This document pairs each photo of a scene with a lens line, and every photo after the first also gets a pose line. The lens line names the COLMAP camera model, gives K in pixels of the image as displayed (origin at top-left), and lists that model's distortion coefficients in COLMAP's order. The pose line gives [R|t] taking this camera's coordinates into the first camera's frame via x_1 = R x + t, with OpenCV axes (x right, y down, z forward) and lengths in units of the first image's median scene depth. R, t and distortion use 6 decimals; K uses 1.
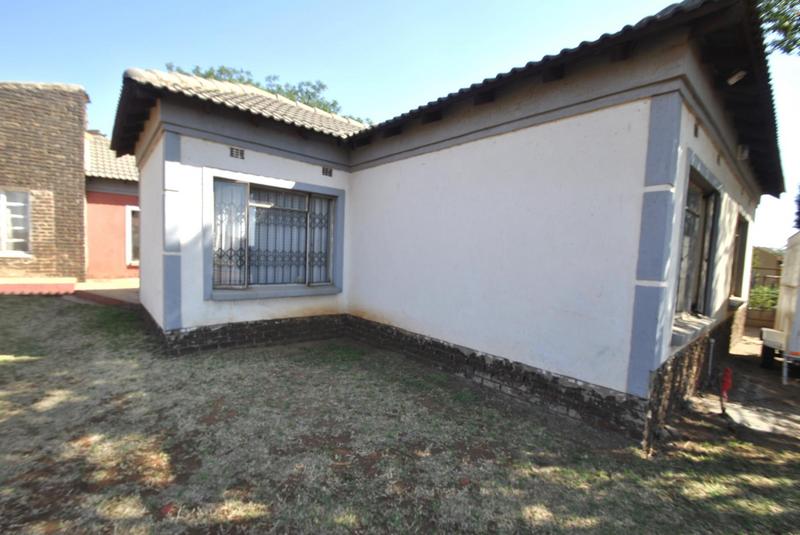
lens RADIAL K [[349.4, 0, 397.1], [0, 349.4, 273.1], [0, 0, 1]] dist [-0.003932, -0.000559]
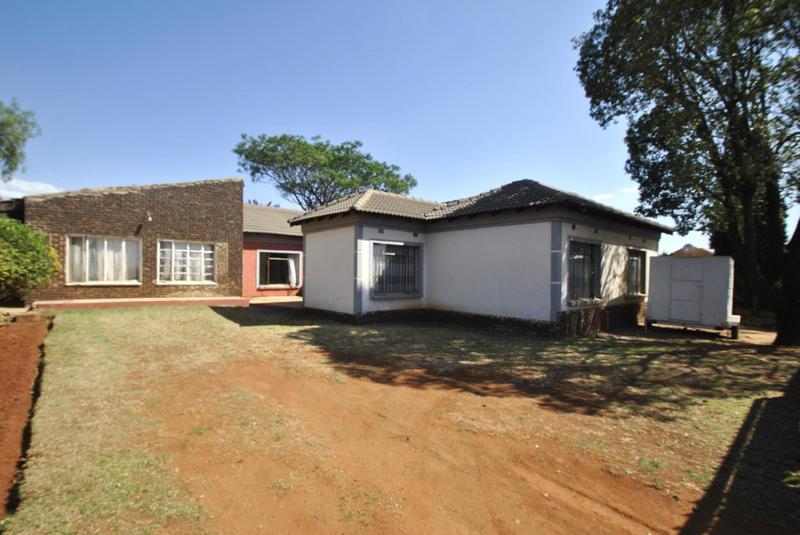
lens RADIAL K [[371.2, 0, 401.3], [0, 371.2, 268.5], [0, 0, 1]] dist [-0.003404, -0.000196]
pose [[0.999515, -0.030589, 0.005780, -0.206579], [0.030930, 0.996855, -0.072955, 0.034334], [-0.003531, 0.073099, 0.997318, -0.742747]]
